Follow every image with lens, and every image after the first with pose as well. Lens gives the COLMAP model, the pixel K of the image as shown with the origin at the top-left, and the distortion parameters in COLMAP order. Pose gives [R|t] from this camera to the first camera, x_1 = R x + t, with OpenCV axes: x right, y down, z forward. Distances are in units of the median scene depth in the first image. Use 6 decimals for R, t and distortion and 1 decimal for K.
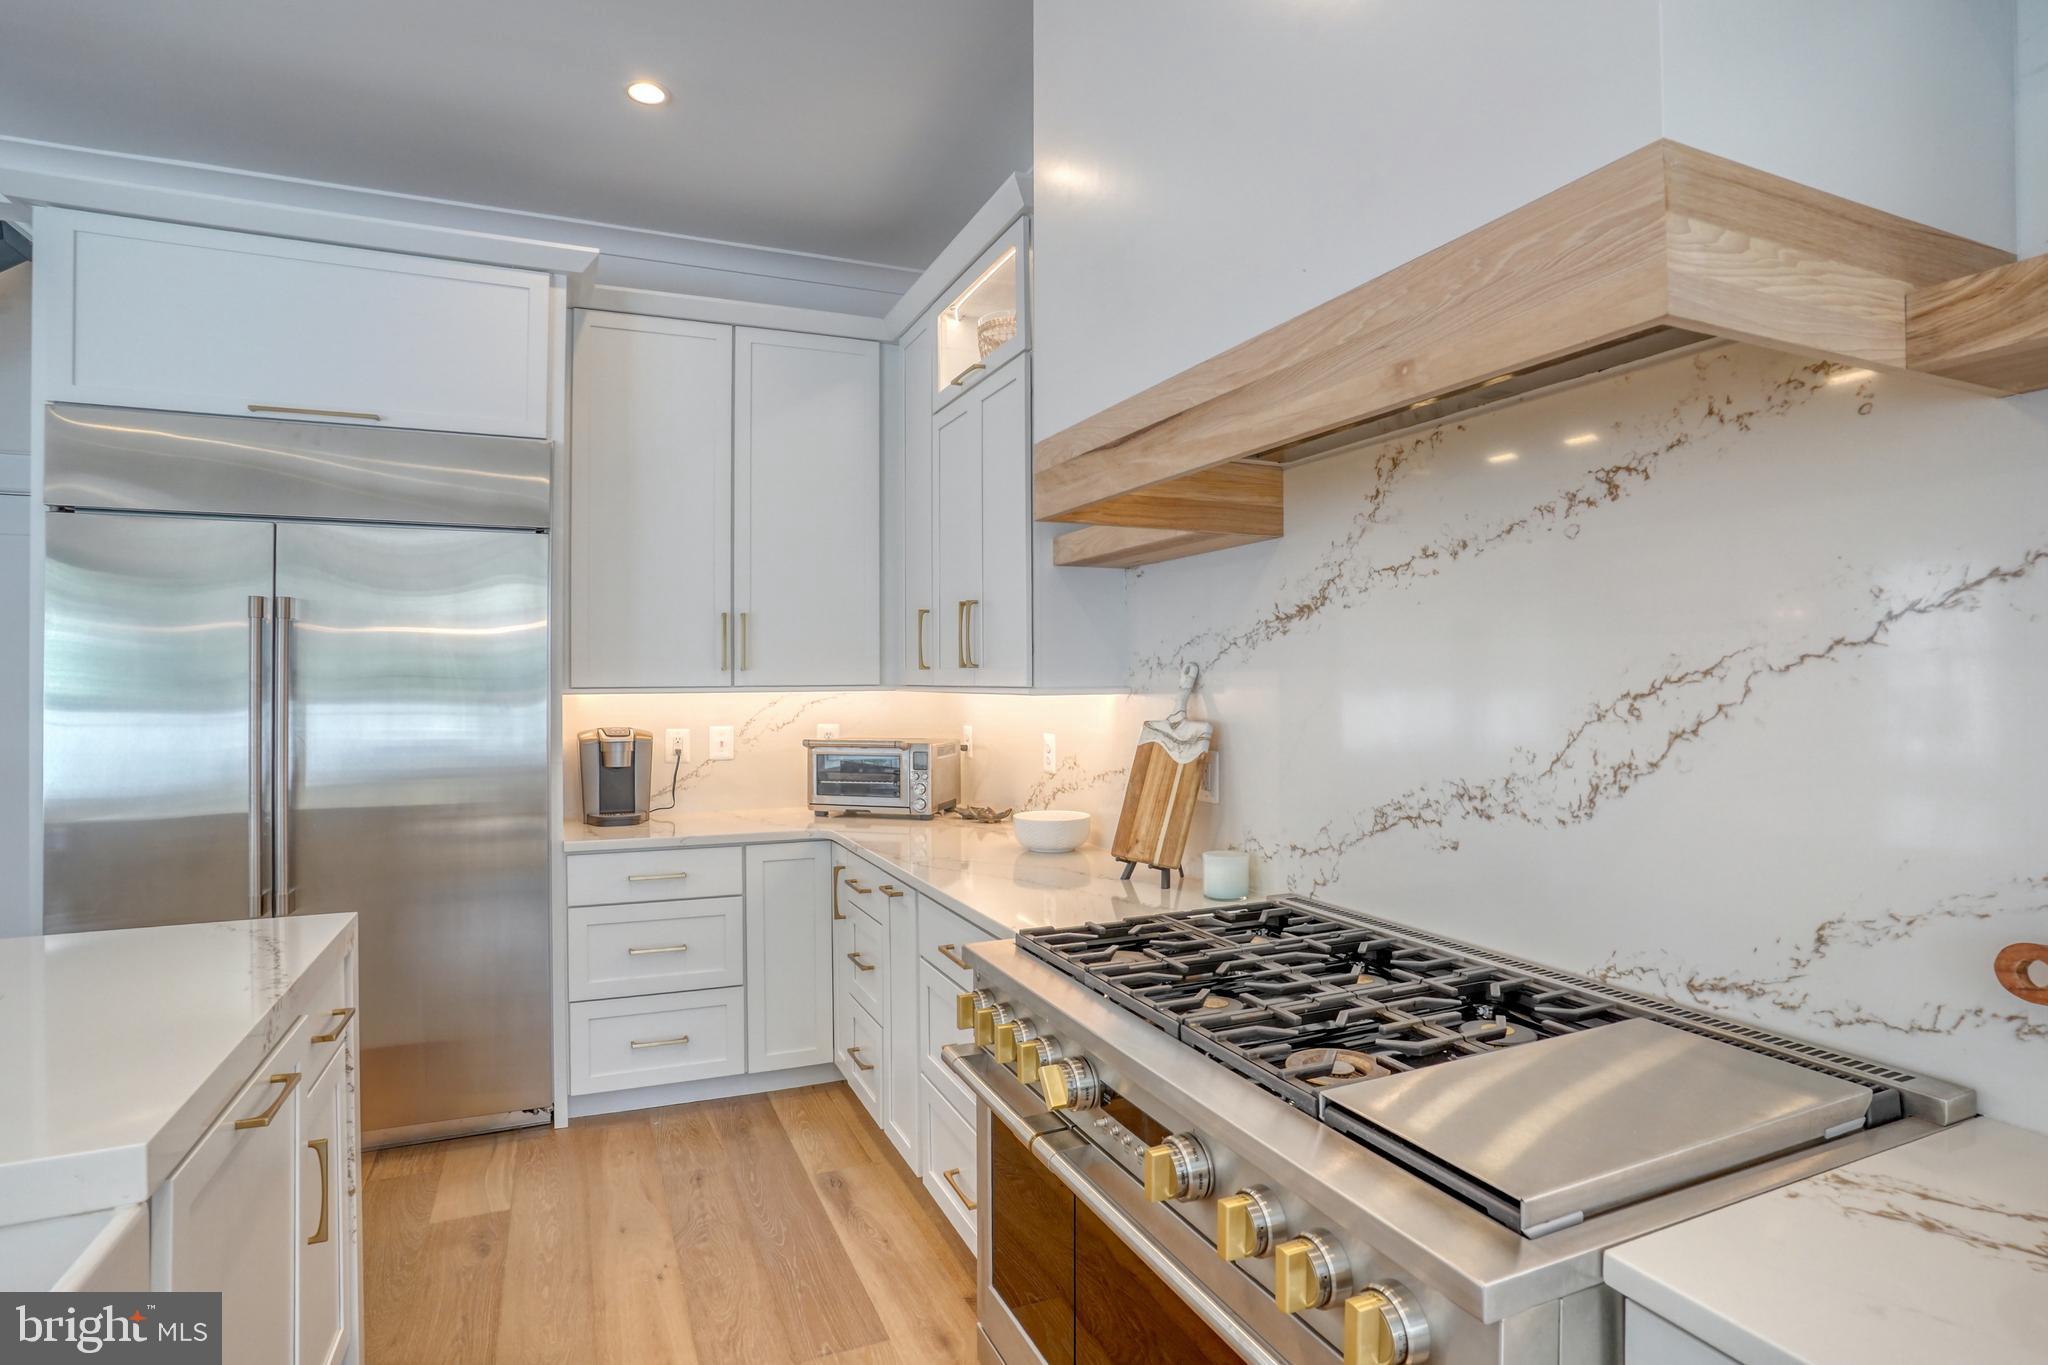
lens RADIAL K [[1032.5, 0, 1039.1], [0, 1032.5, 666.1], [0, 0, 1]] dist [-0.056726, 0.024319]
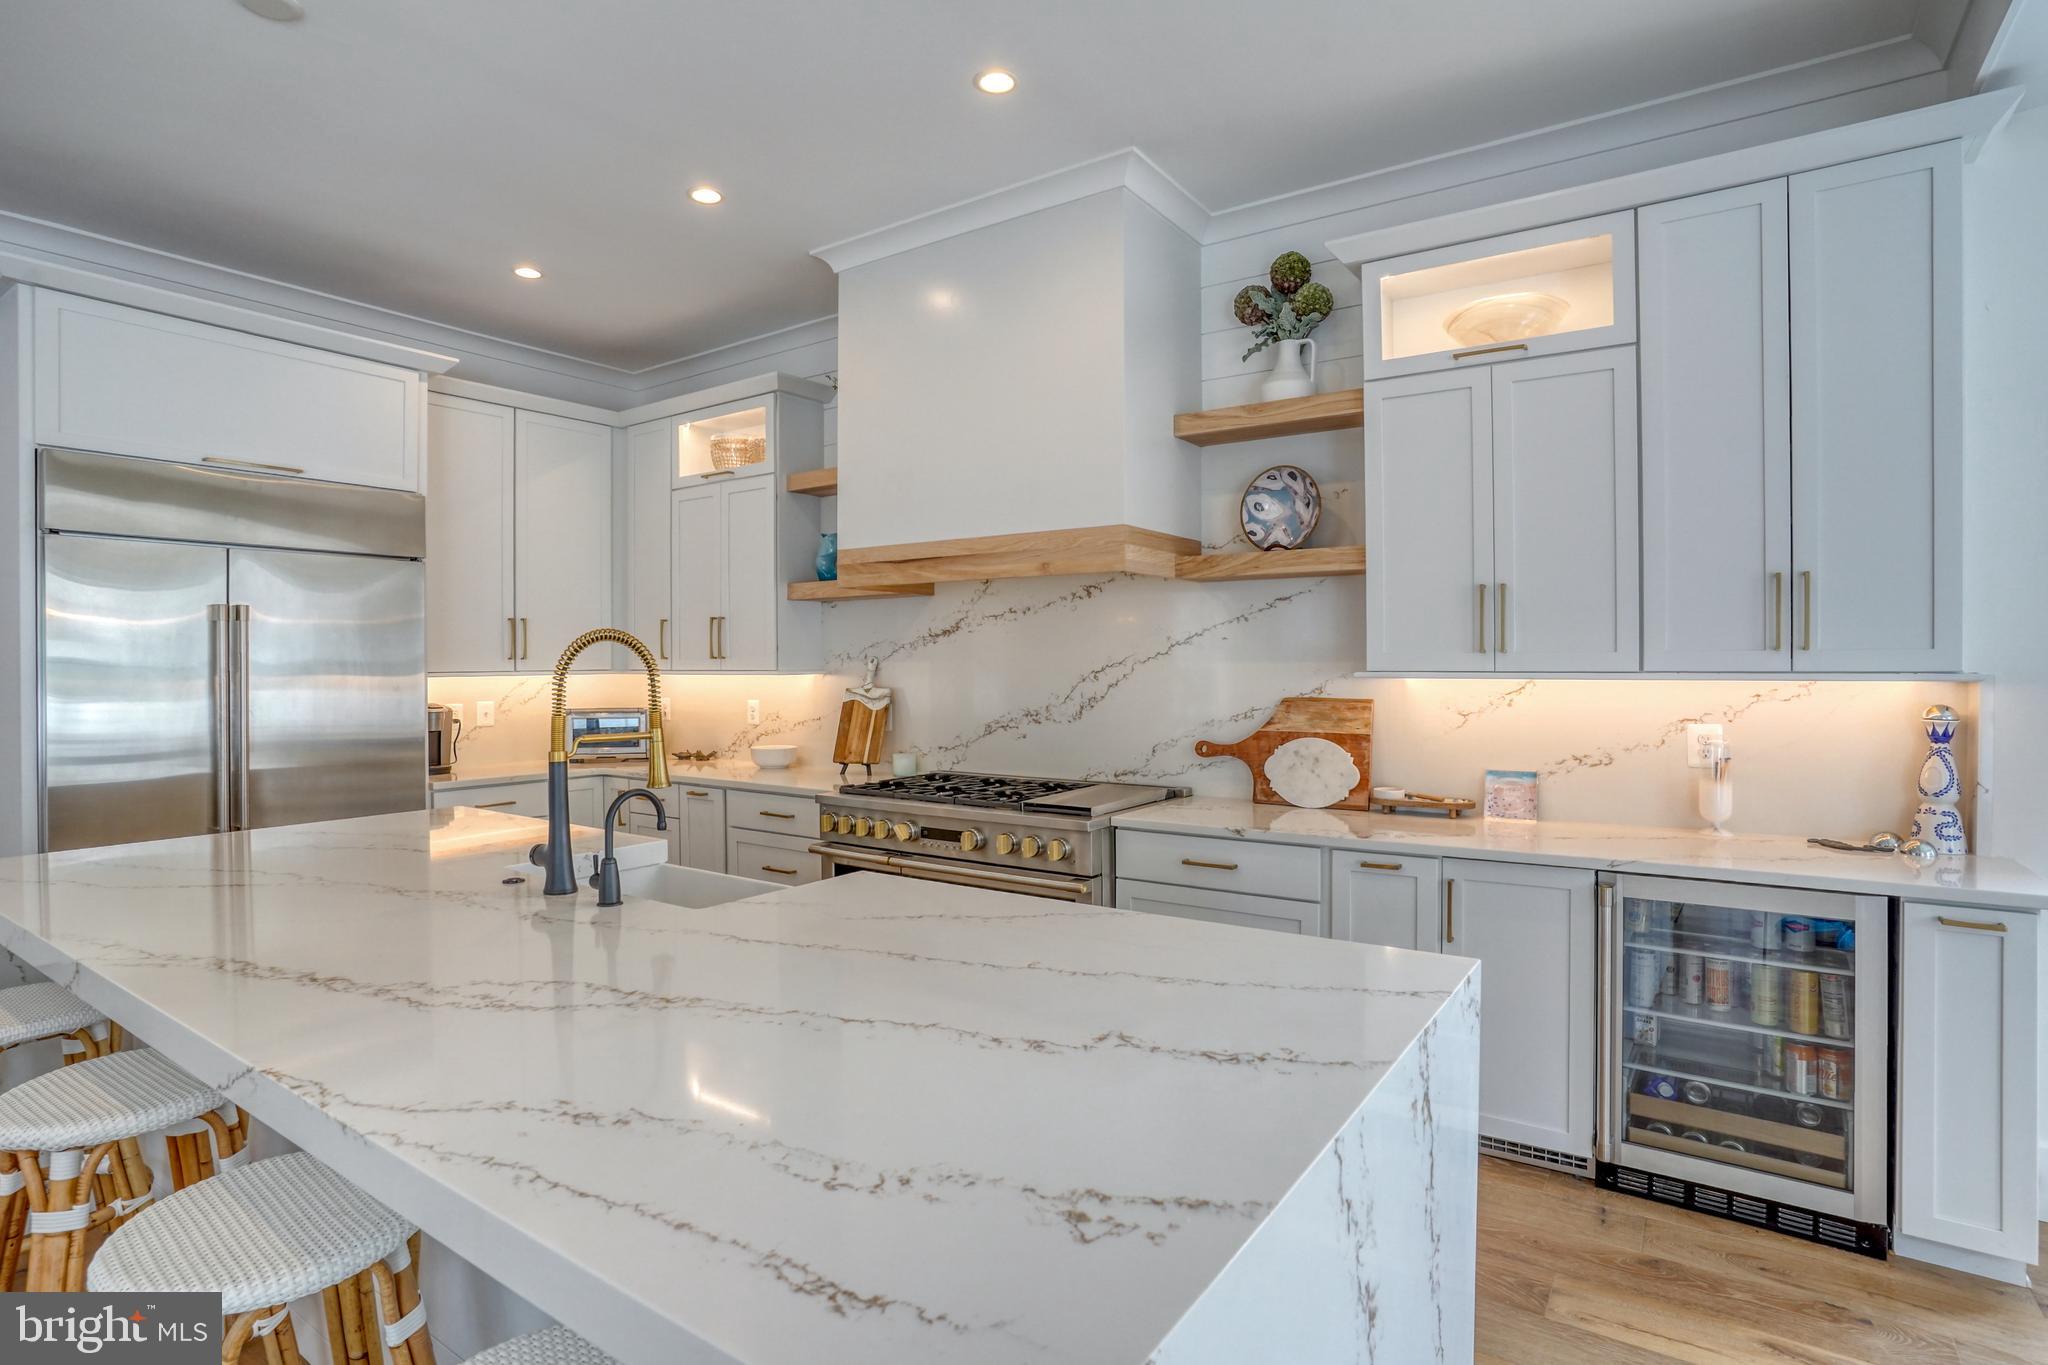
lens RADIAL K [[1032.5, 0, 1026.9], [0, 1032.5, 675.3], [0, 0, 1]] dist [-0.056726, 0.024319]
pose [[0.846170, -0.006522, 0.532874, -0.642348], [-0.005724, 0.999756, 0.021325, -0.011826], [-0.532883, -0.021094, 0.845926, -0.761419]]
